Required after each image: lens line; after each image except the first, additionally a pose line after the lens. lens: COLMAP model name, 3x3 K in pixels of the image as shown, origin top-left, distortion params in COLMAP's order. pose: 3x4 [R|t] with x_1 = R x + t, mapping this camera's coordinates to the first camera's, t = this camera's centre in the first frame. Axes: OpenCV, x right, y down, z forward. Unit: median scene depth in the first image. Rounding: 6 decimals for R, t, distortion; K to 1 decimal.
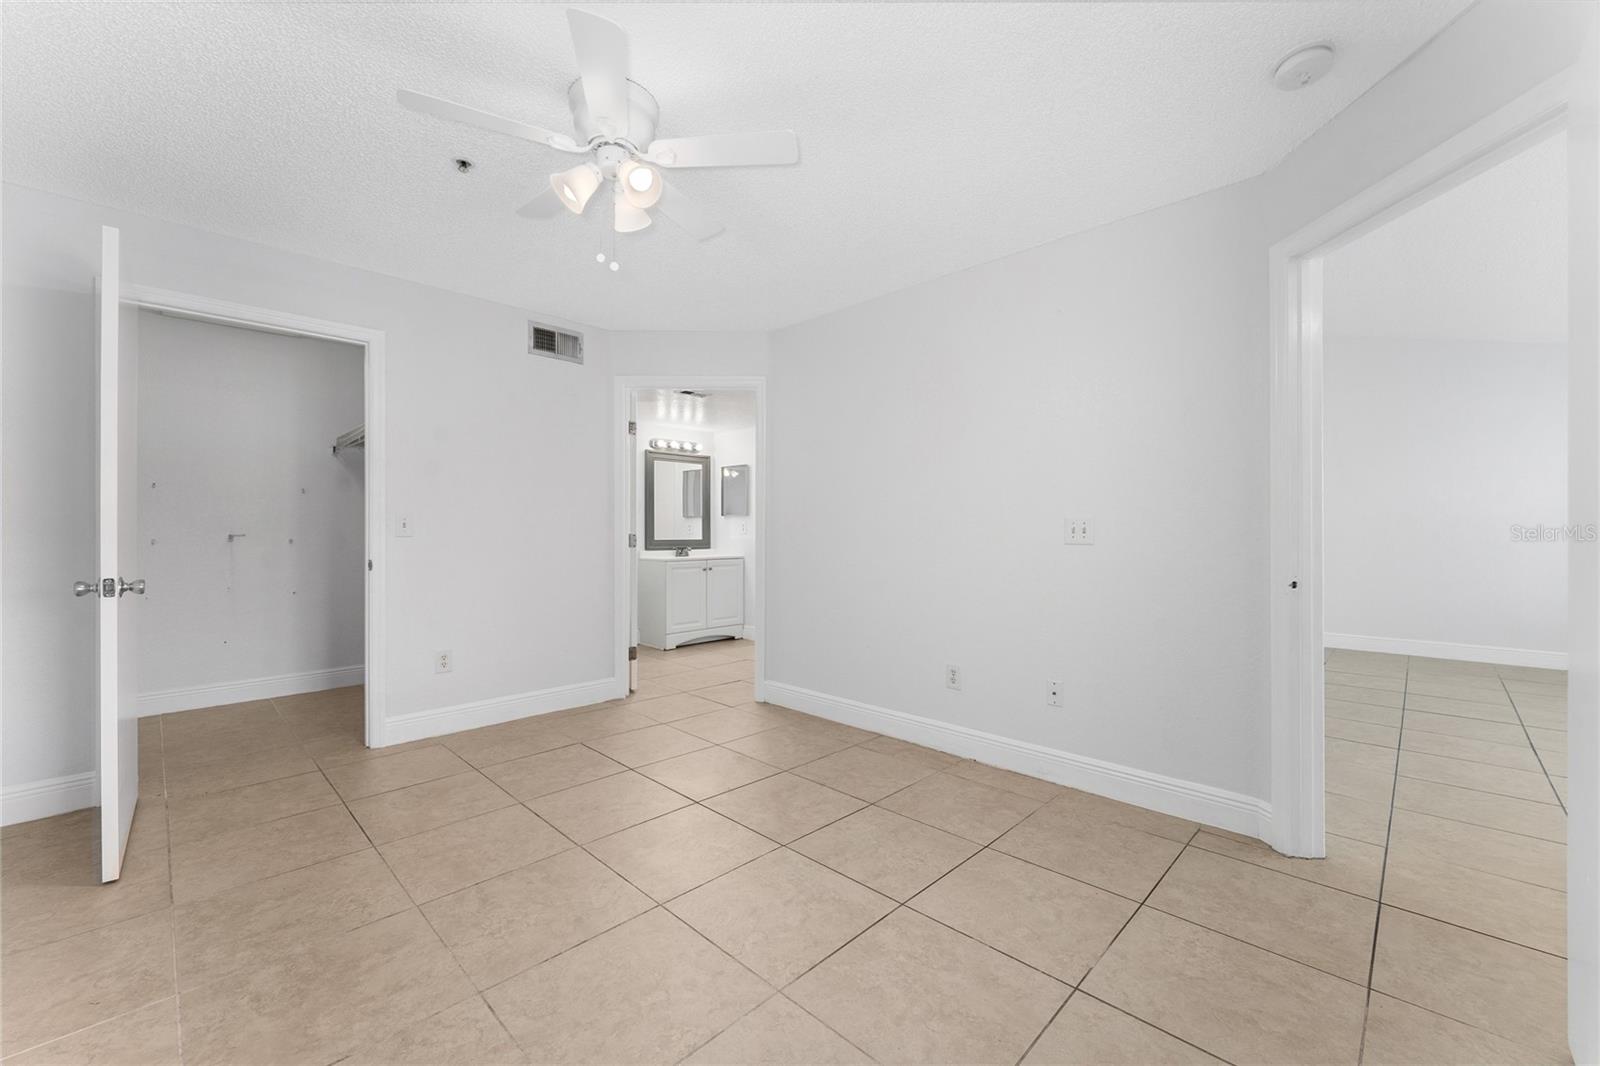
lens RADIAL K [[640.4, 0, 800.0], [0, 640.4, 533.0], [0, 0, 1]] dist [-0.001897, -0.000265]
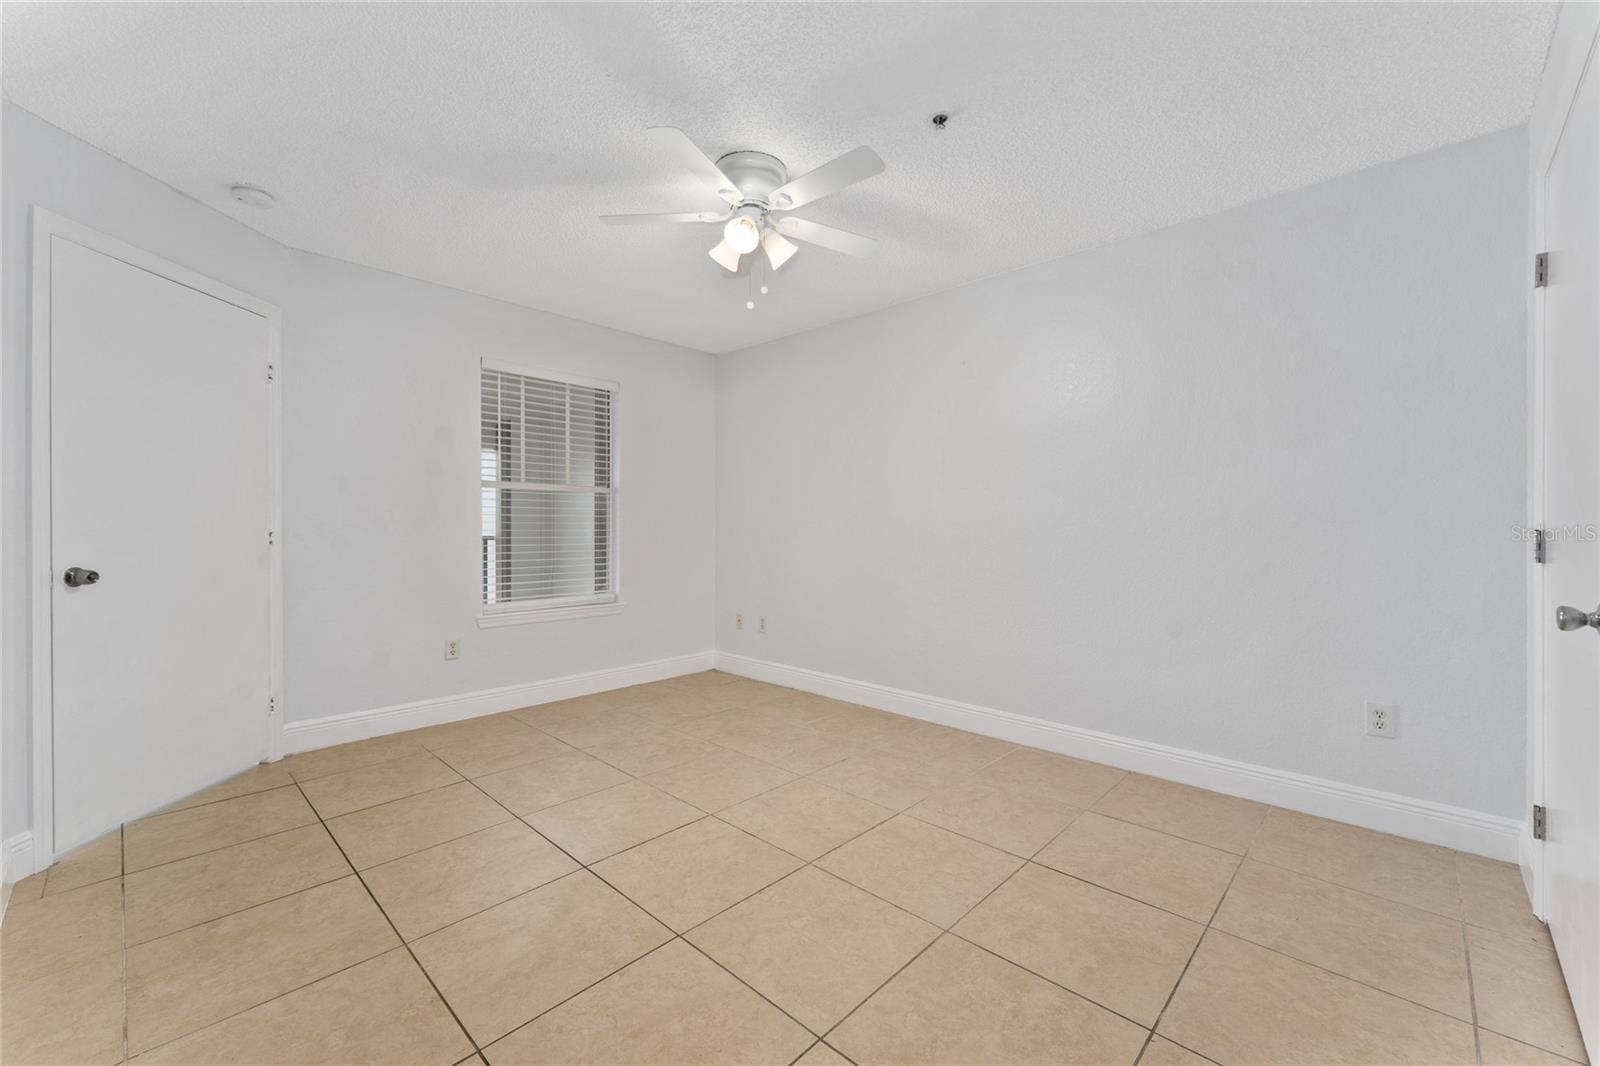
lens RADIAL K [[640.4, 0, 800.0], [0, 640.4, 533.0], [0, 0, 1]] dist [-0.001897, -0.000265]
pose [[-0.999921, -0.005586, -0.011279, -0.359012], [-0.005729, 0.999903, 0.012690, 0.002618], [0.011207, 0.012753, -0.999856, 2.161436]]
